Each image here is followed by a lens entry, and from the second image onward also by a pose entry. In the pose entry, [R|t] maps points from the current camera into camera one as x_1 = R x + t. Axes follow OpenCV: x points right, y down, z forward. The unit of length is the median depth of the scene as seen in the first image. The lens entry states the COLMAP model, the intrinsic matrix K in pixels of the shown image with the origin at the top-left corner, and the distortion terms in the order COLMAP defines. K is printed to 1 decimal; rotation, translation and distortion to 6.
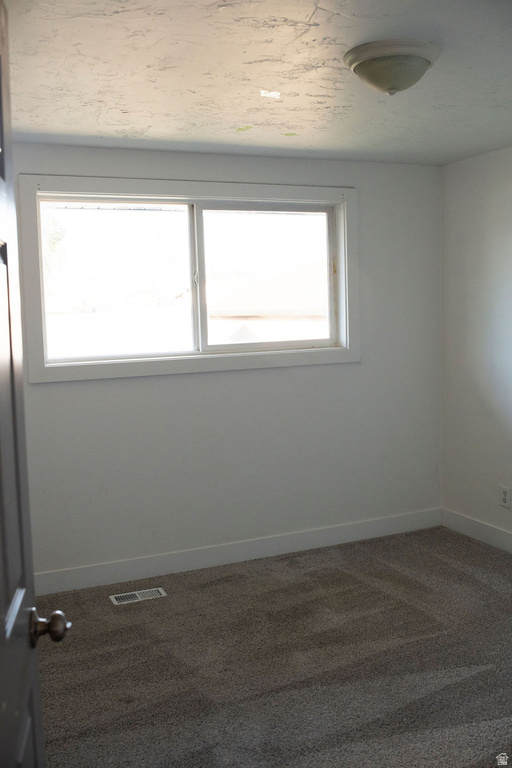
lens RADIAL K [[750.9, 0, 256.0], [0, 750.9, 384.0], [0, 0, 1]] dist [0.003764, 0.004240]
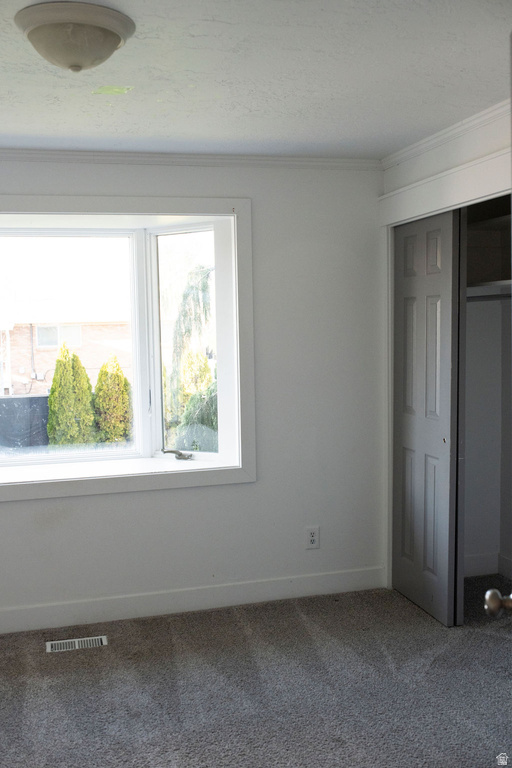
lens RADIAL K [[750.9, 0, 256.0], [0, 750.9, 384.0], [0, 0, 1]] dist [0.003764, 0.004240]
pose [[0.987550, 0.009027, -0.157049, 0.207924], [-0.014445, 0.999338, -0.033392, -0.012266], [0.156644, 0.035244, 0.987026, 0.104761]]
